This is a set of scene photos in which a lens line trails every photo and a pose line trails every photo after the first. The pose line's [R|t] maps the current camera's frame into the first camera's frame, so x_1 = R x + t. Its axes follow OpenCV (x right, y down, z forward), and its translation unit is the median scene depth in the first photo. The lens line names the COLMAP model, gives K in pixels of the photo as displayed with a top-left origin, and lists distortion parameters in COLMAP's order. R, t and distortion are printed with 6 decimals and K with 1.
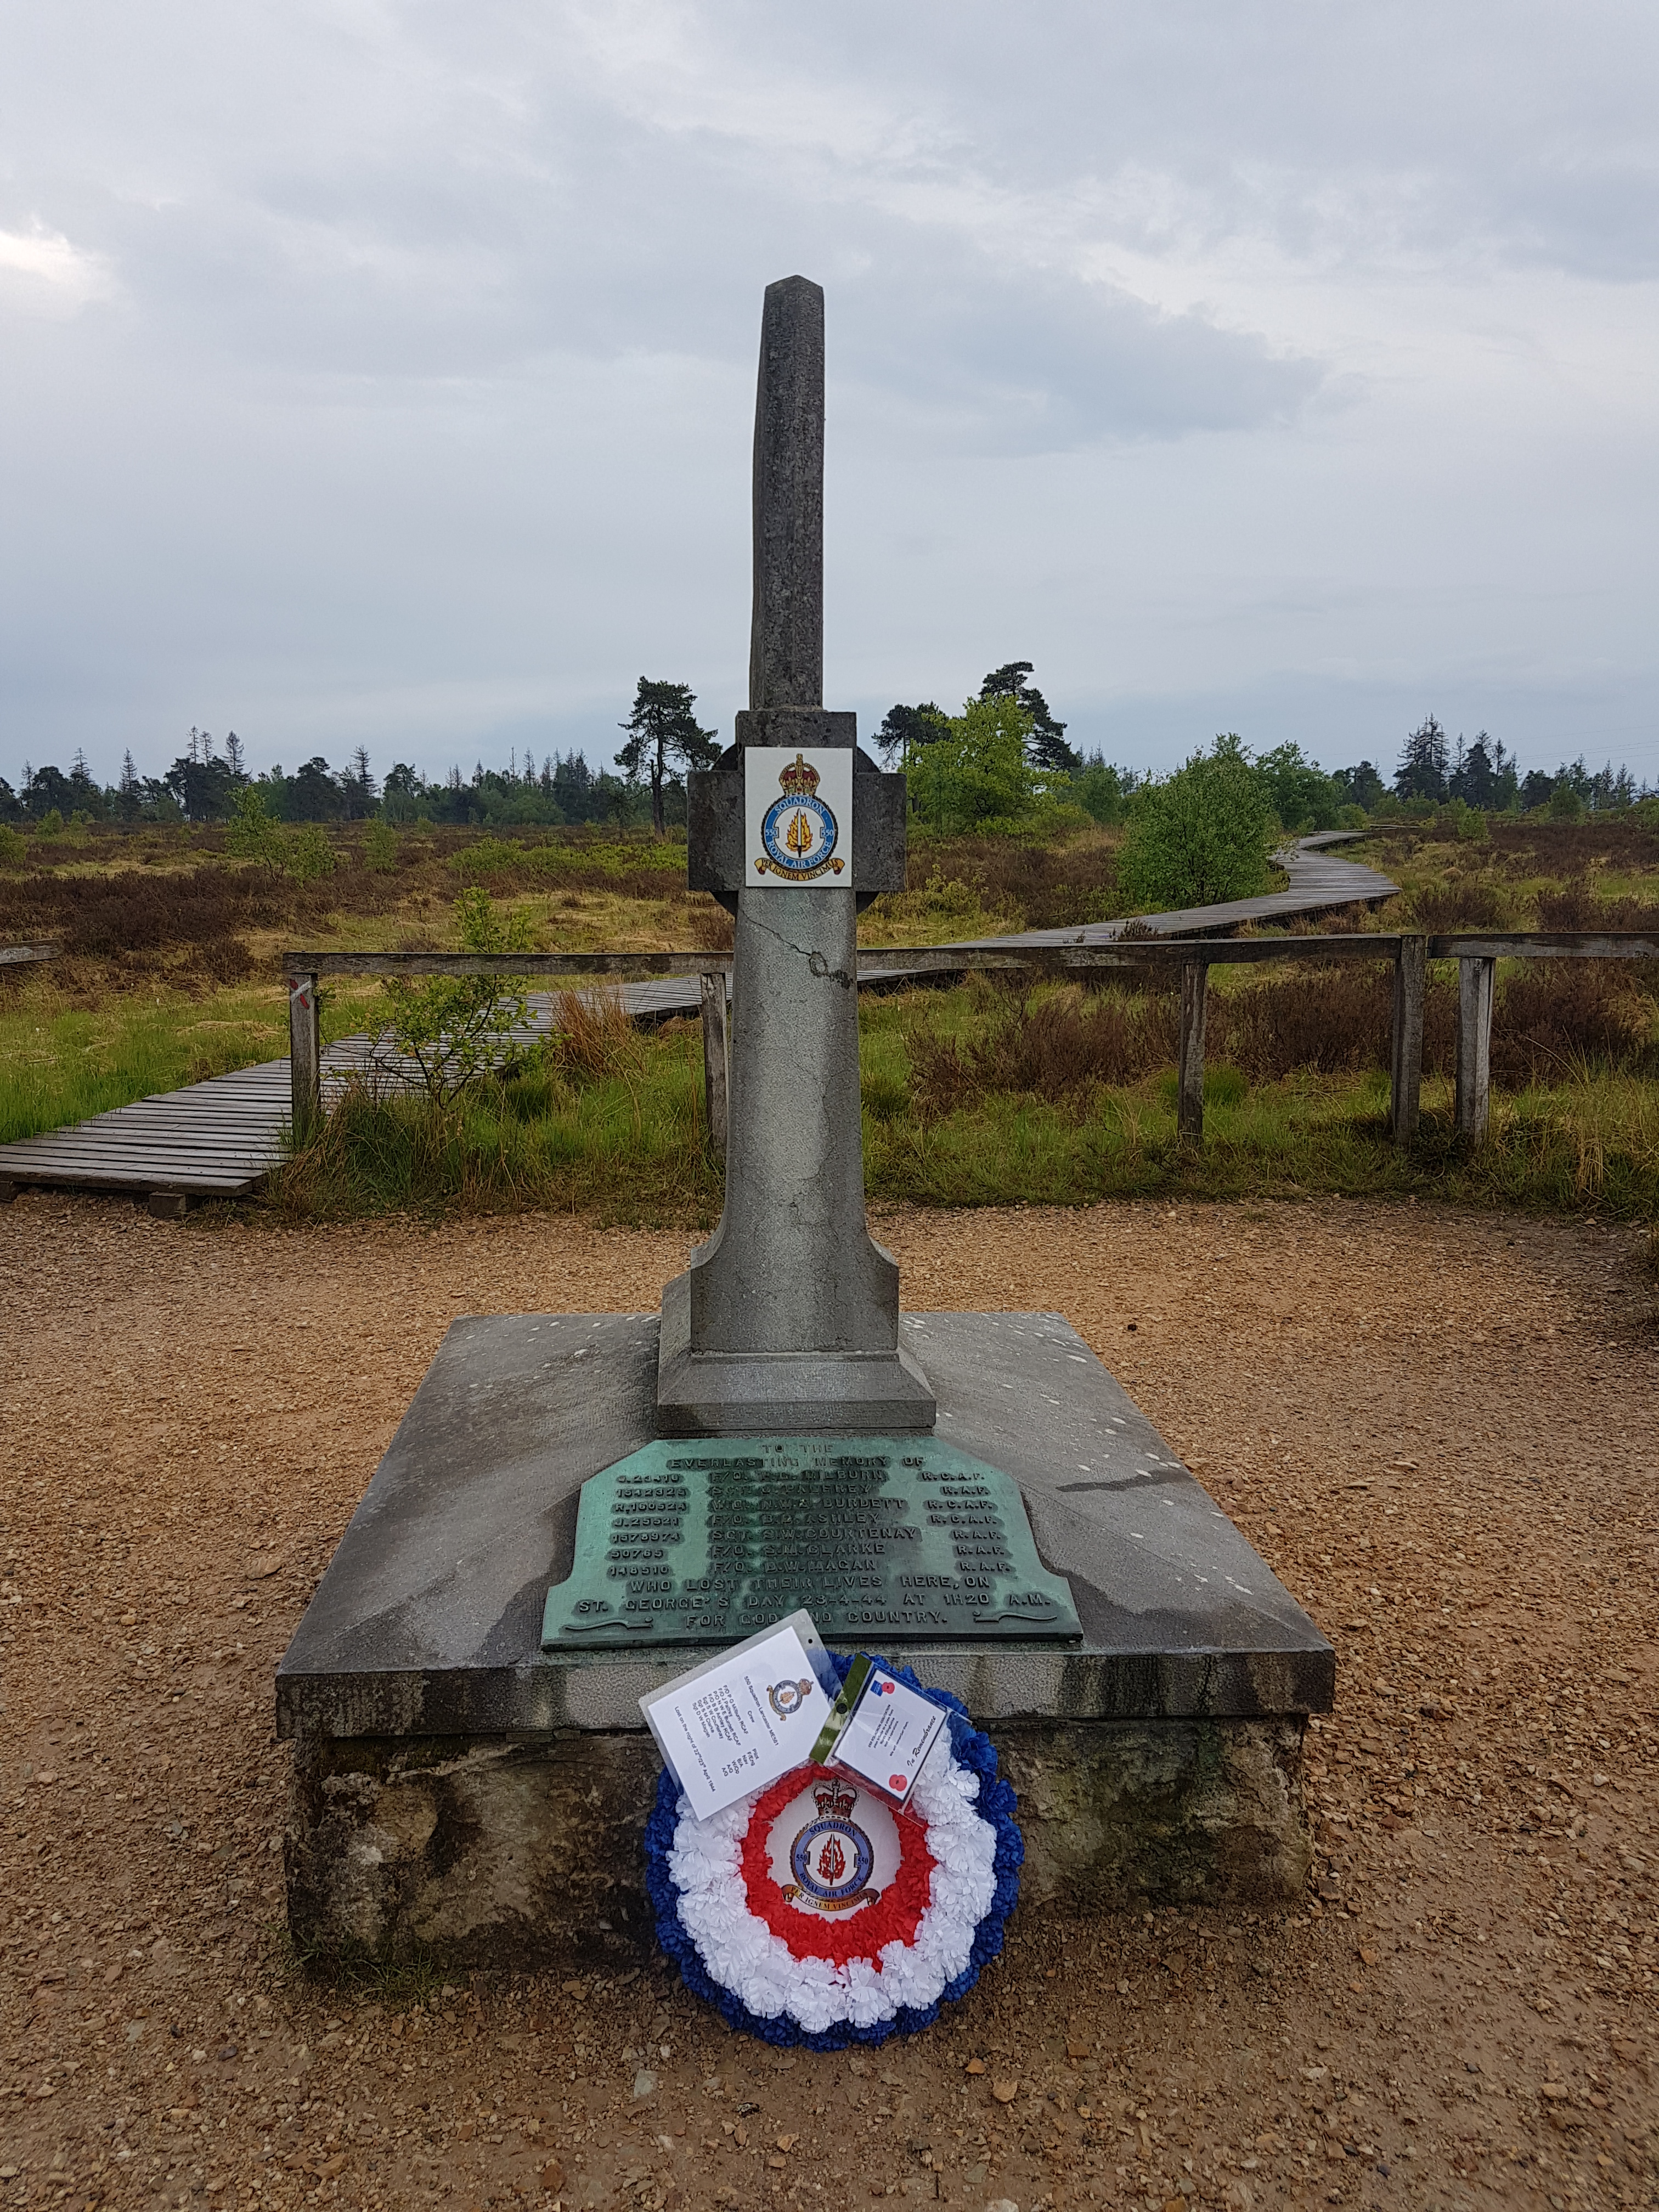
lens RADIAL K [[1881.4, 0, 840.0], [0, 1881.4, 1103.9], [0, 0, 1]] dist [0.357594, -0.857527]
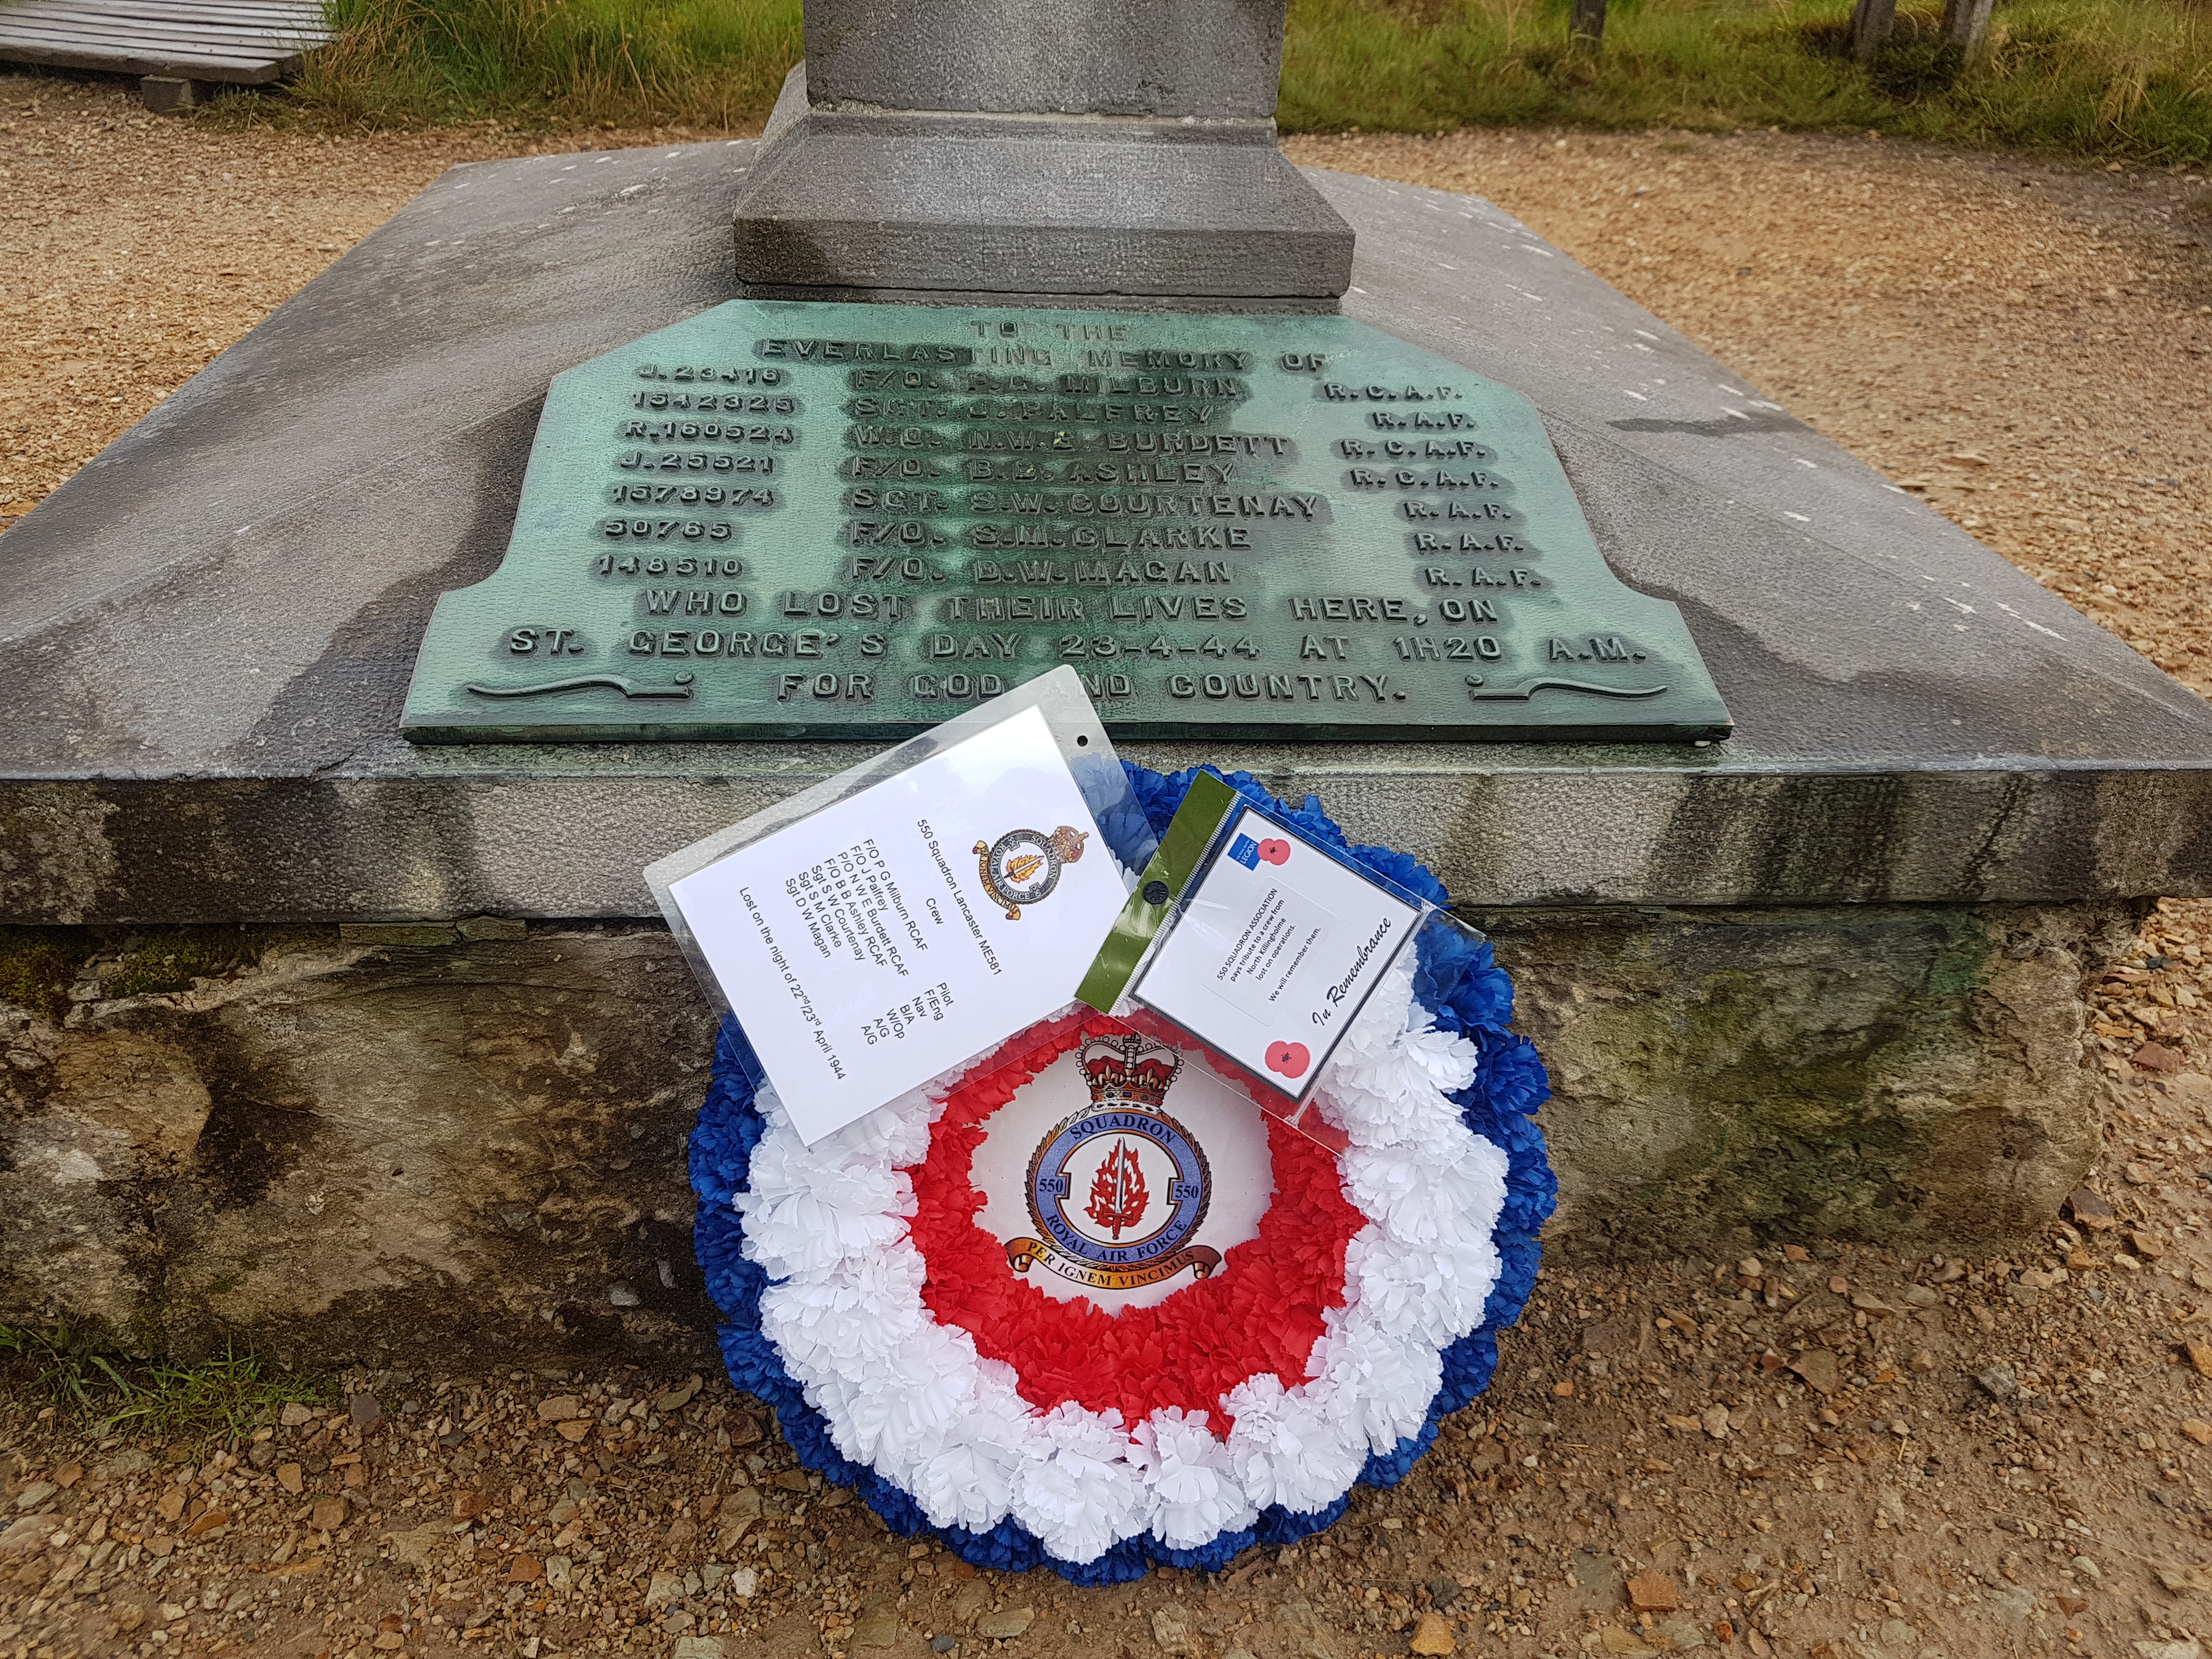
lens RADIAL K [[1881.4, 0, 1072.4], [0, 1881.4, 746.0], [0, 0, 1]] dist [0.357594, -0.857527]
pose [[0.999794, 0.020079, 0.002961, -0.017721], [-0.020055, 0.954921, 0.296183, 0.155886], [0.003119, -0.296181, 0.955127, 0.593272]]
